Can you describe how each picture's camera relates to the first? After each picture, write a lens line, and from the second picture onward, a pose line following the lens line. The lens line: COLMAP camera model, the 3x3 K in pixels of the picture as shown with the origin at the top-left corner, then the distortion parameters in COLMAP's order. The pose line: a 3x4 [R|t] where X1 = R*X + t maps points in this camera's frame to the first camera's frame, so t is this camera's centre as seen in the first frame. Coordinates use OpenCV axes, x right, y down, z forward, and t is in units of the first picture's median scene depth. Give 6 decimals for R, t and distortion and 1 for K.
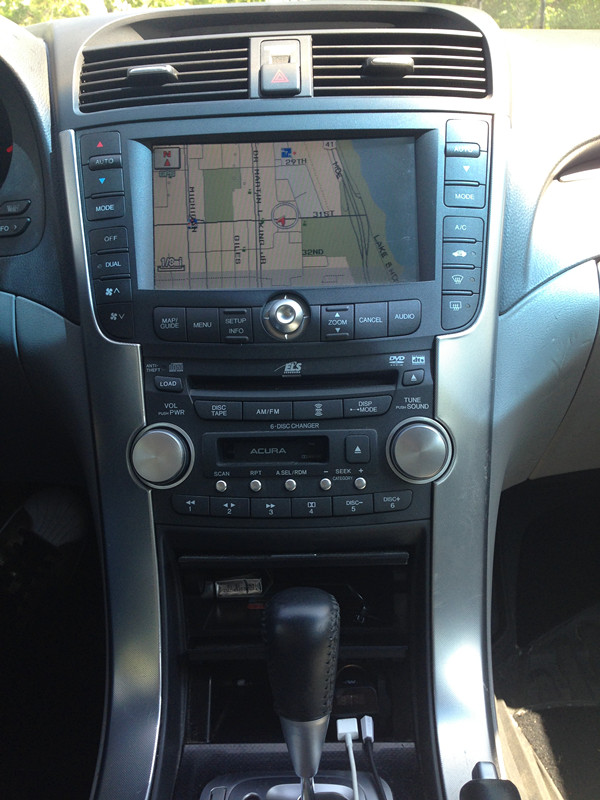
lens RADIAL K [[780.7, 0, 295.7], [0, 780.7, 381.1], [0, 0, 1]] dist [0.064007, 0.000000]
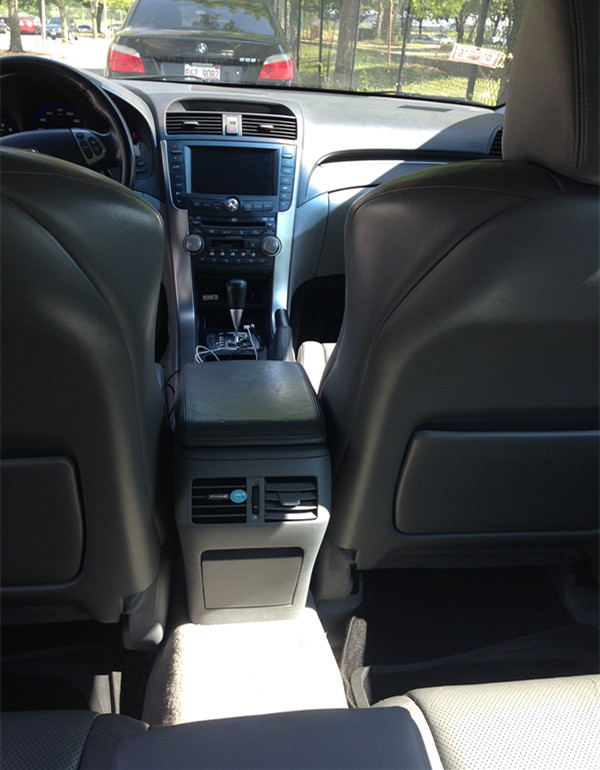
lens RADIAL K [[747.6, 0, 284.7], [0, 747.6, 320.0], [0, 0, 1]] dist [0.188534, 0.000000]
pose [[0.989771, 0.031698, 0.139099, -0.216521], [-0.036060, 0.998930, 0.028949, 0.301927], [-0.138033, -0.033669, 0.989855, -2.157526]]
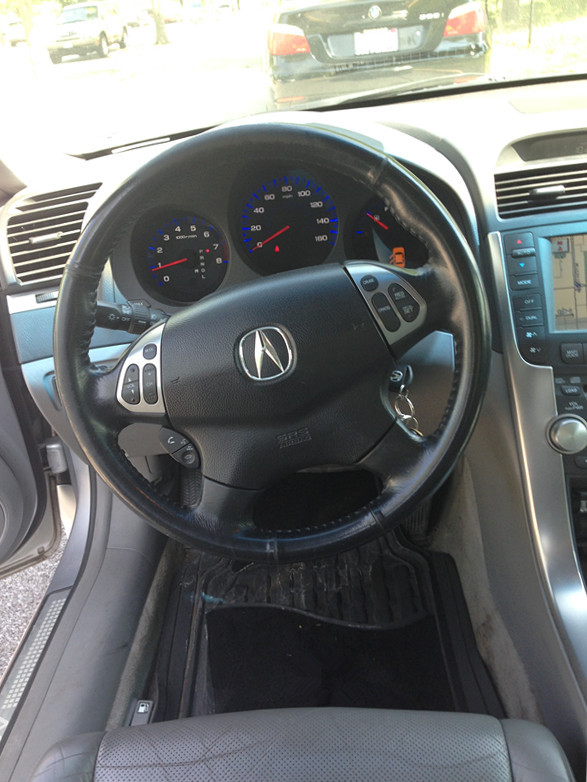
lens RADIAL K [[763.2, 0, 297.4], [0, 763.2, 378.7], [0, 0, 1]] dist [0.064007, 0.000000]
pose [[0.996910, -0.044167, -0.064958, -0.619771], [0.052601, 0.989523, 0.134452, -0.263465], [0.058339, -0.137453, 0.988789, -0.616363]]
